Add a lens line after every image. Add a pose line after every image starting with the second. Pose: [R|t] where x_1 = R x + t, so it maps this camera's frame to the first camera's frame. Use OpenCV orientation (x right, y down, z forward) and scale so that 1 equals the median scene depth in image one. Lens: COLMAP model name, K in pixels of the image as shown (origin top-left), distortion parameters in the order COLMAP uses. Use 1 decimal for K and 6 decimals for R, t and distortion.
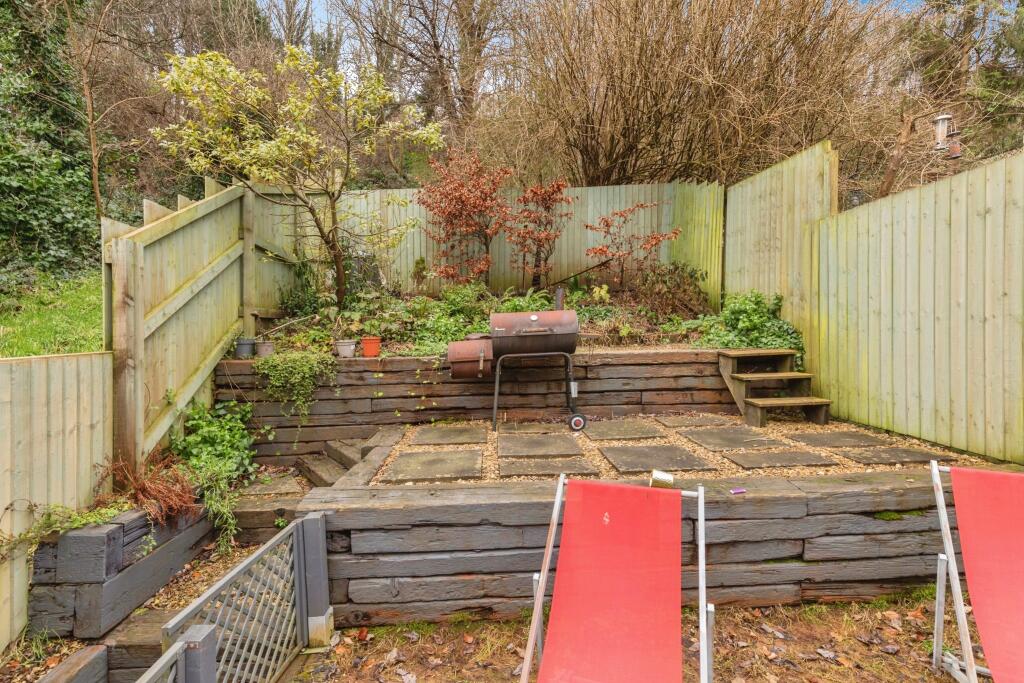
lens RADIAL K [[465.1, 0, 507.0], [0, 465.1, 323.3], [0, 0, 1]] dist [0.009663, -0.001825]
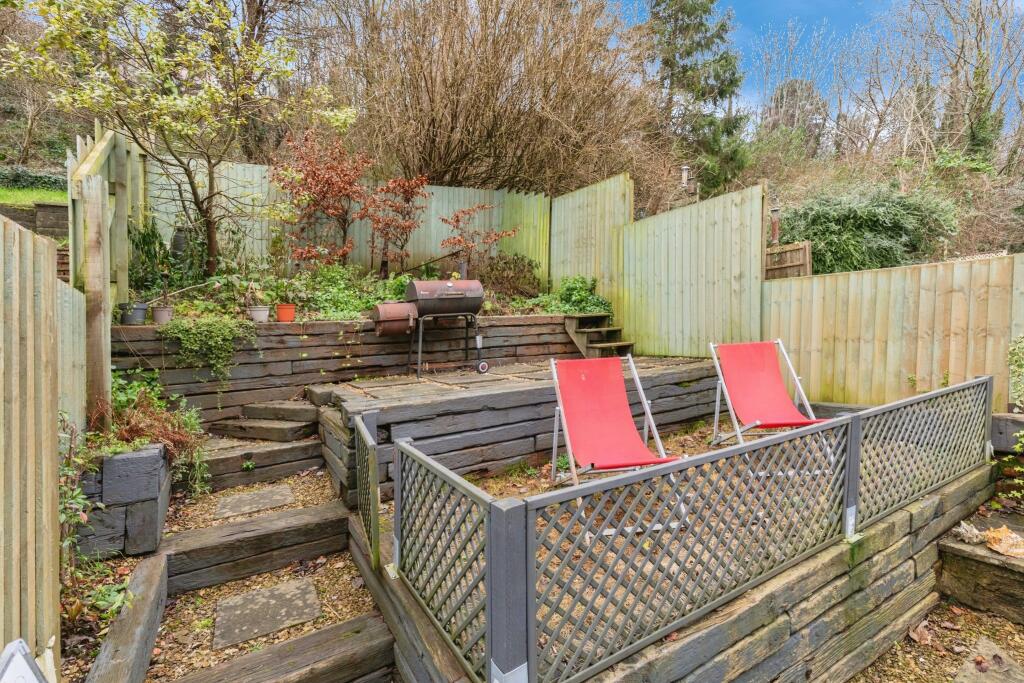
lens RADIAL K [[465.1, 0, 510.6], [0, 465.1, 339.1], [0, 0, 1]] dist [0.009663, -0.001825]
pose [[0.889785, -0.028376, 0.455497, -0.327616], [0.018721, 0.999495, 0.025694, 0.093683], [-0.455996, -0.014334, 0.889867, -0.163089]]
